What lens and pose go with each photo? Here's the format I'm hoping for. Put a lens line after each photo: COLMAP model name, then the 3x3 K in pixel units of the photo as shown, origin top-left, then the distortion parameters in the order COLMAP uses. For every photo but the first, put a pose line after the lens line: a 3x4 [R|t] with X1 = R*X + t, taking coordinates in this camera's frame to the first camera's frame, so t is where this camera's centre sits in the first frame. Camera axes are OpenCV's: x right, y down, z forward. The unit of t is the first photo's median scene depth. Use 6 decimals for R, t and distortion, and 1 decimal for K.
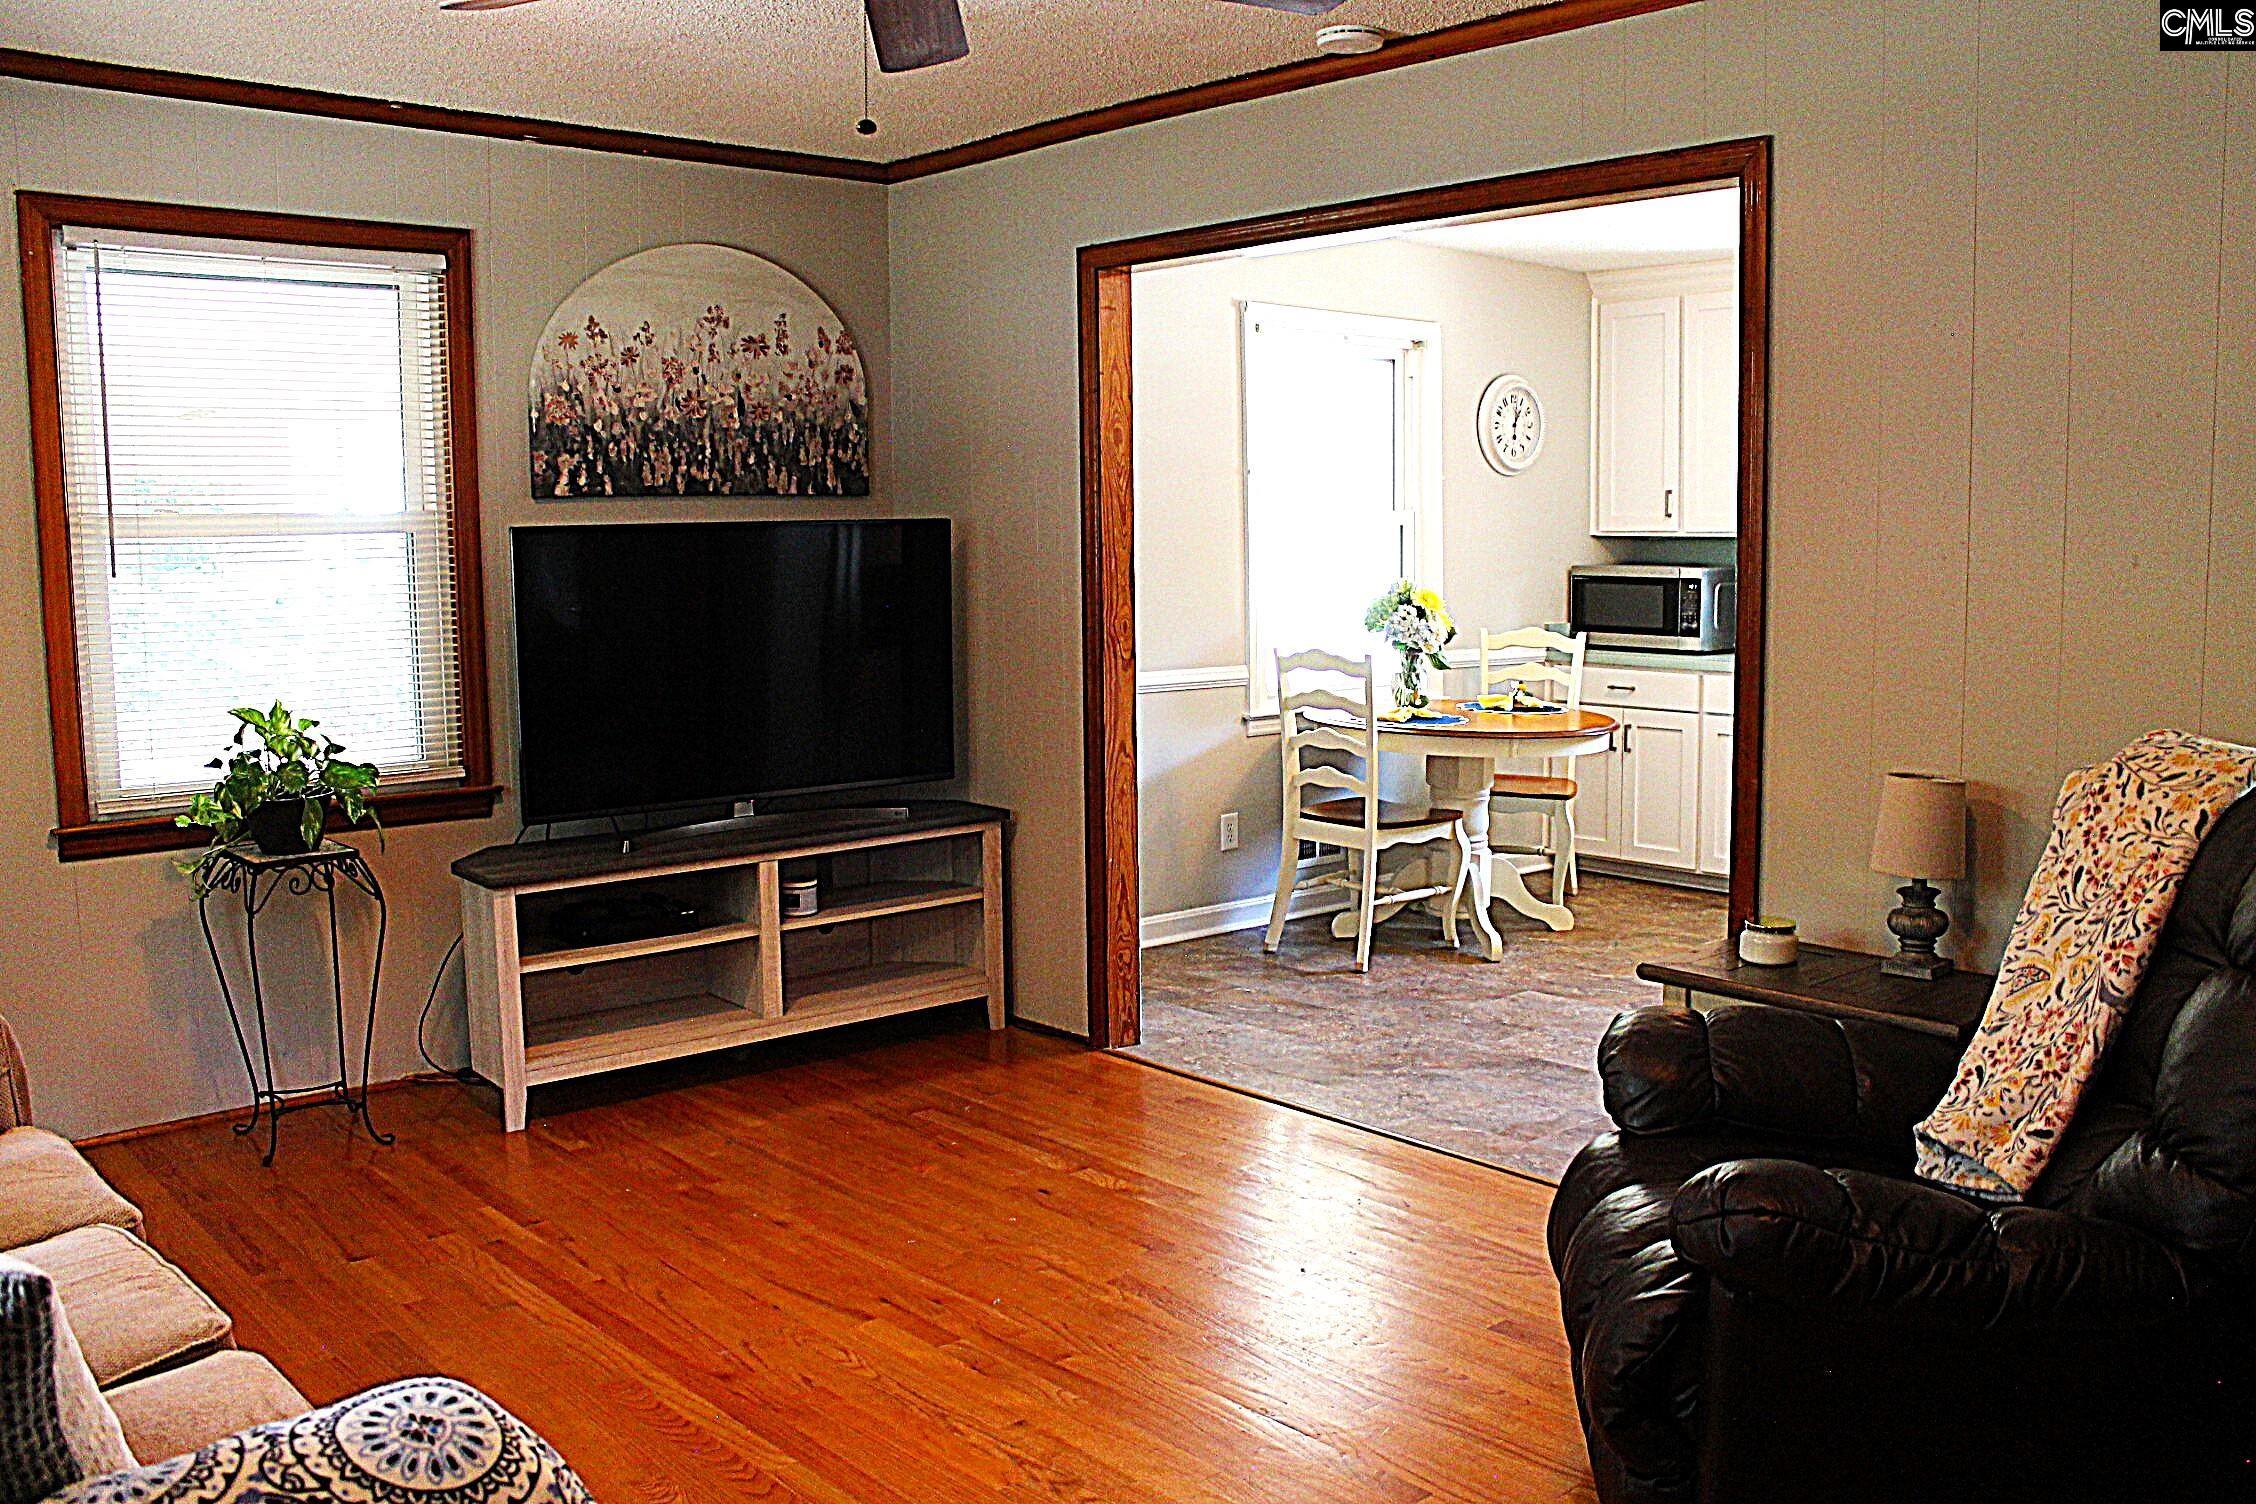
lens RADIAL K [[2018.0, 0, 1128.0], [0, 2018.0, 752.0], [0, 0, 1]] dist [-0.173537, 0.122785]
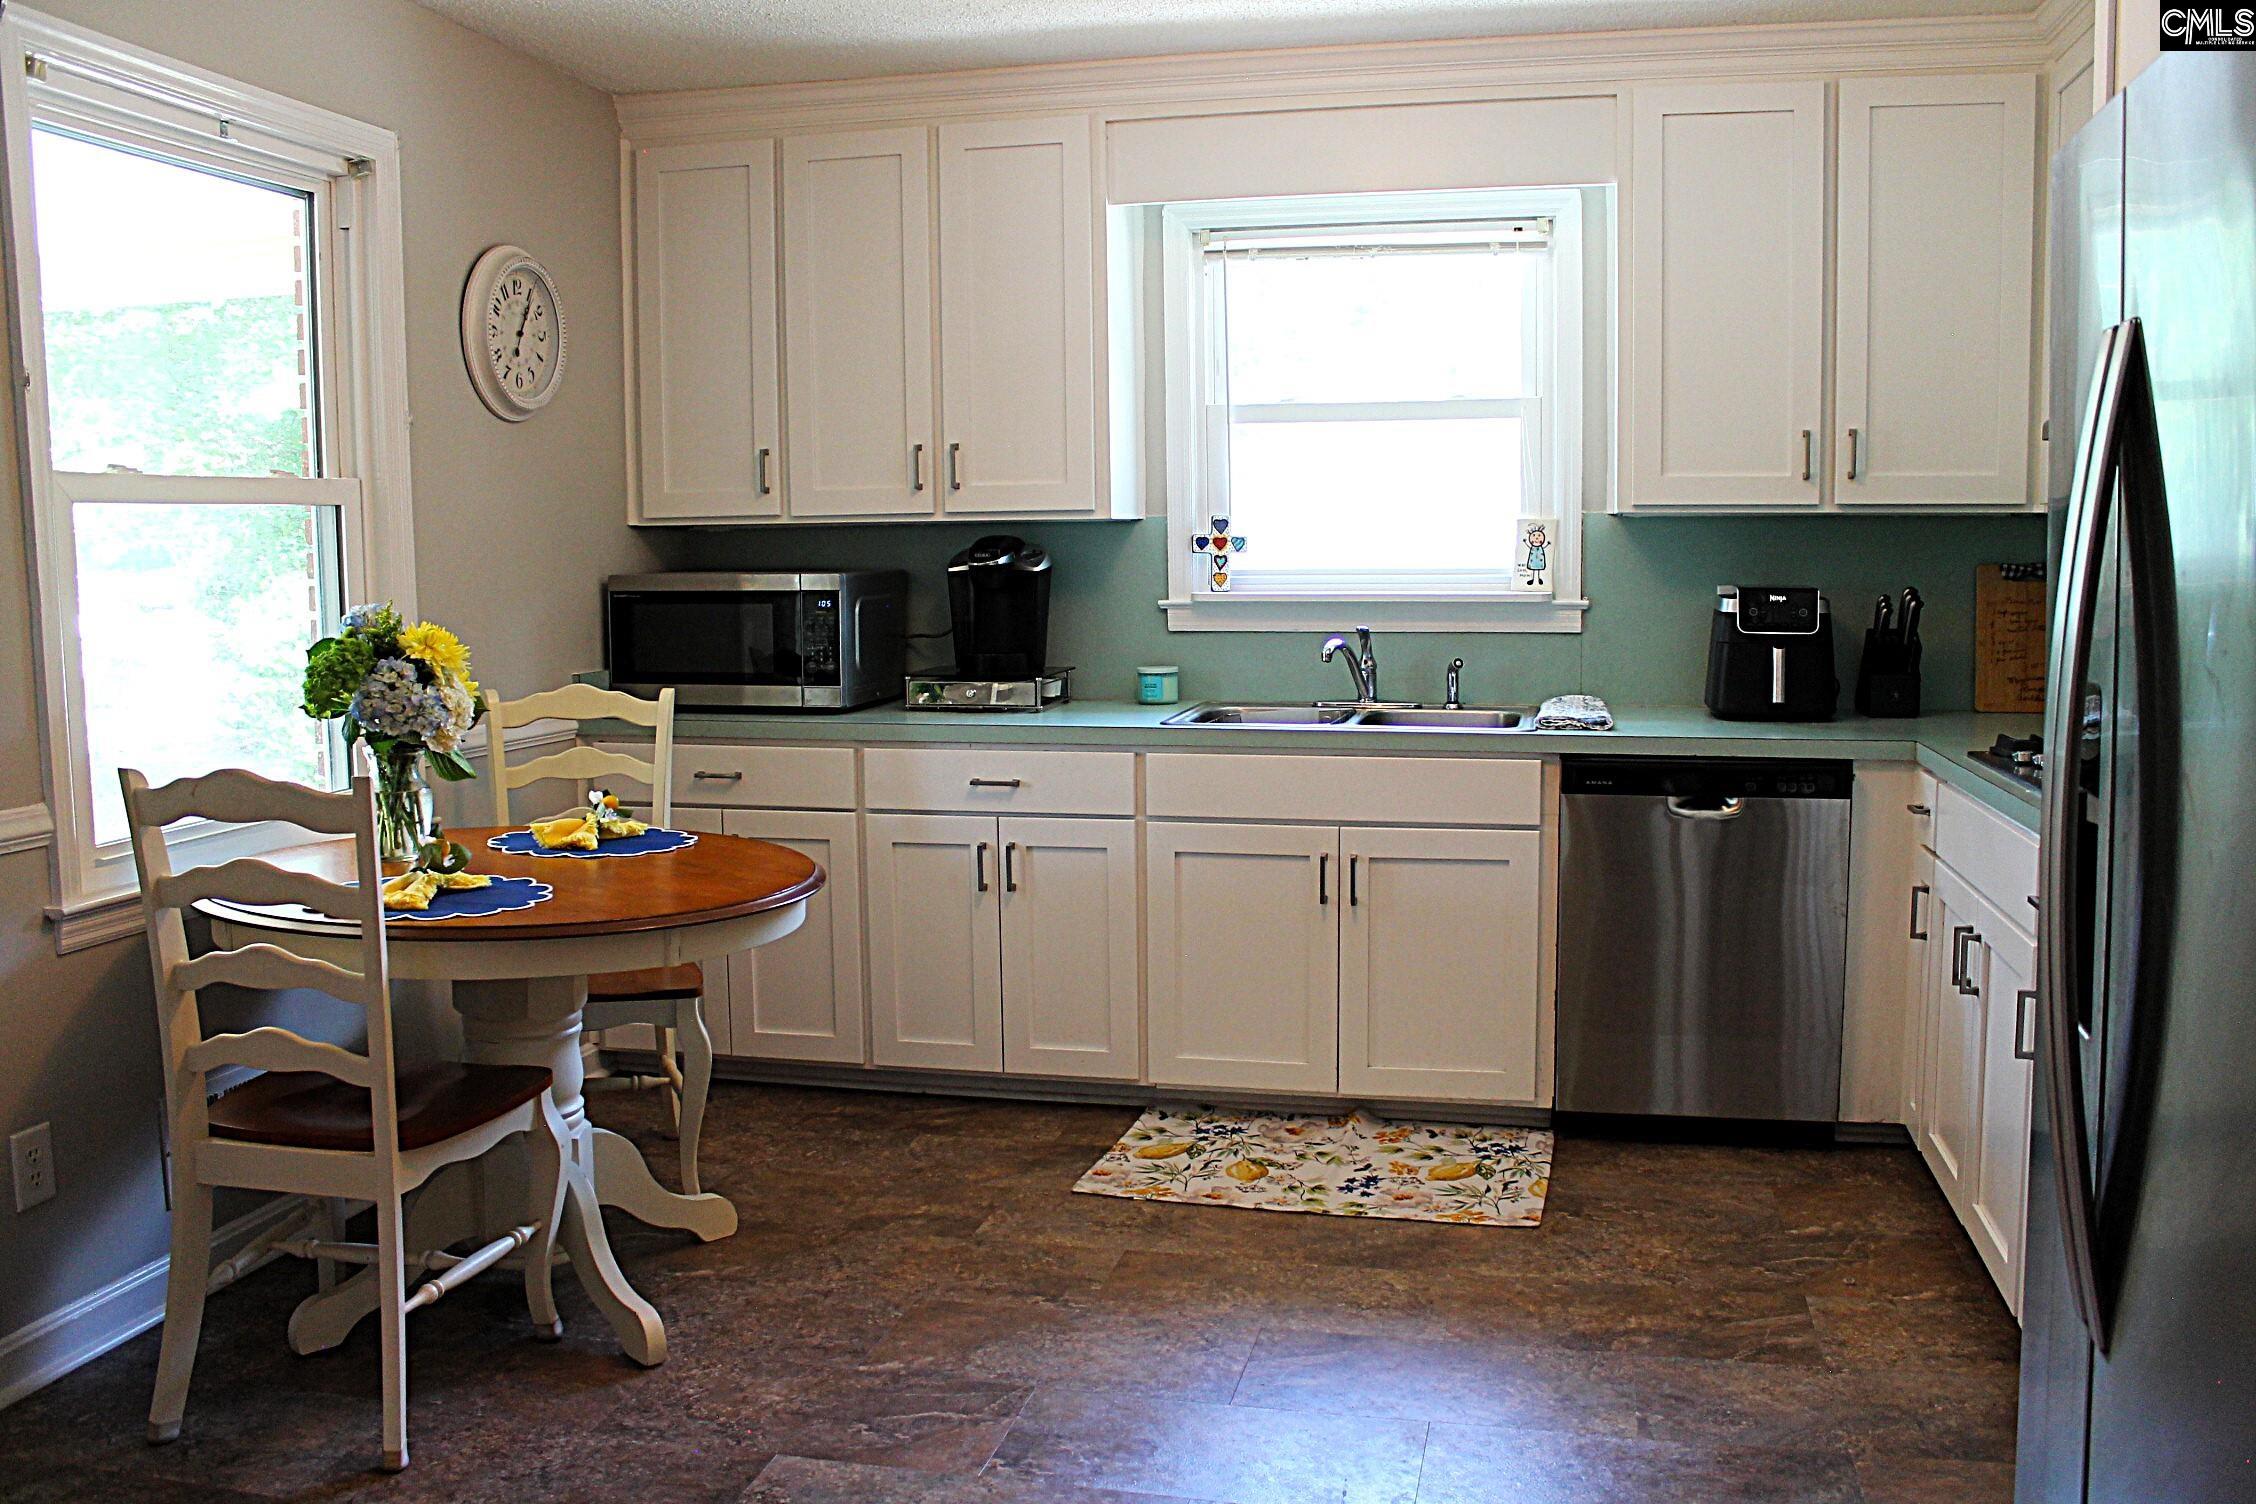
lens RADIAL K [[1941.9, 0, 1138.8], [0, 1941.9, 739.5], [0, 0, 1]] dist [-0.162078, 0.144472]
pose [[0.814477, -0.059986, 0.577087, 0.015743], [0.065879, 0.997770, 0.010736, -0.042514], [-0.576444, 0.029274, 0.816612, 0.471989]]
